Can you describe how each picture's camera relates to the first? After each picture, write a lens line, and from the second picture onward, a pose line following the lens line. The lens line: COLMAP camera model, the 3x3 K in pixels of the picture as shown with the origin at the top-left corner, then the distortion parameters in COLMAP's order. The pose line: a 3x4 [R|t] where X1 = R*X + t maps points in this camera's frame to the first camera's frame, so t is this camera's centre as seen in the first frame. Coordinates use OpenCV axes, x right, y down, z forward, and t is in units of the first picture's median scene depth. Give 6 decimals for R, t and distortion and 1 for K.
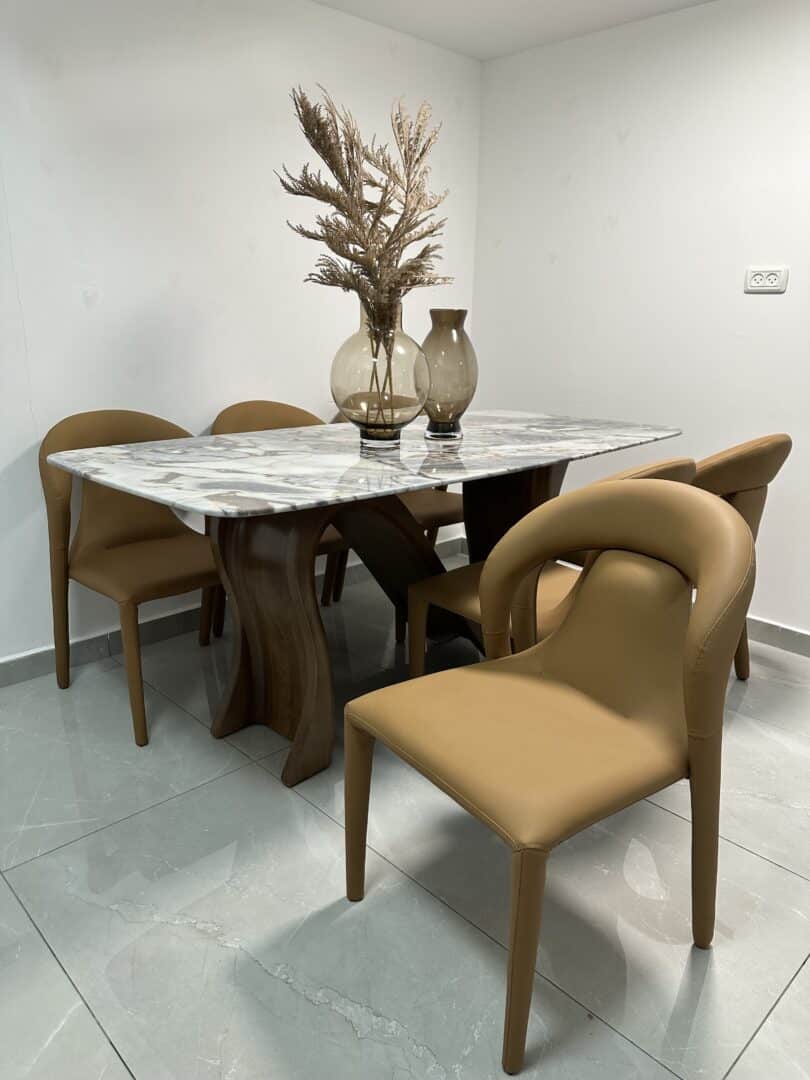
lens RADIAL K [[771.6, 0, 405.0], [0, 771.6, 540.0], [0, 0, 1]] dist [0.134184, -0.277462]
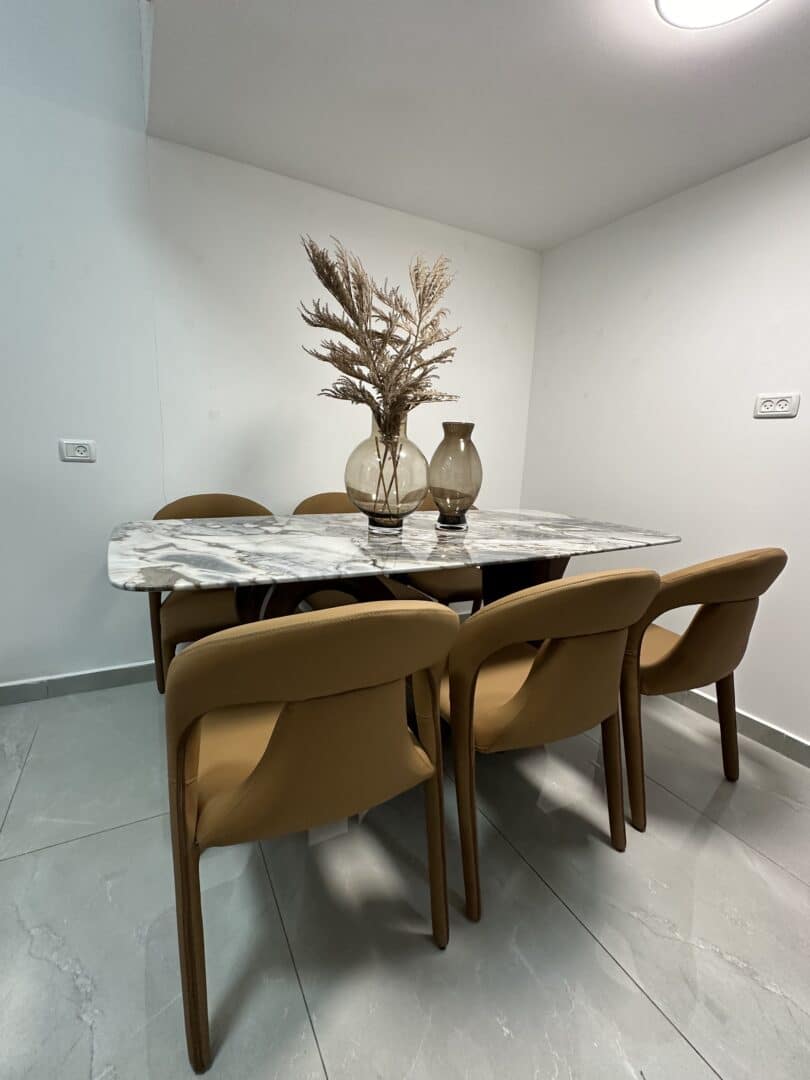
lens RADIAL K [[499.5, 0, 405.0], [0, 499.5, 540.0], [0, 0, 1]] dist [0.000937, 0.000080]
pose [[0.963200, 0.072699, -0.258768, 0.204491], [-0.097154, 0.991803, -0.082993, -0.052386], [0.250613, 0.105079, 0.962368, 0.289974]]
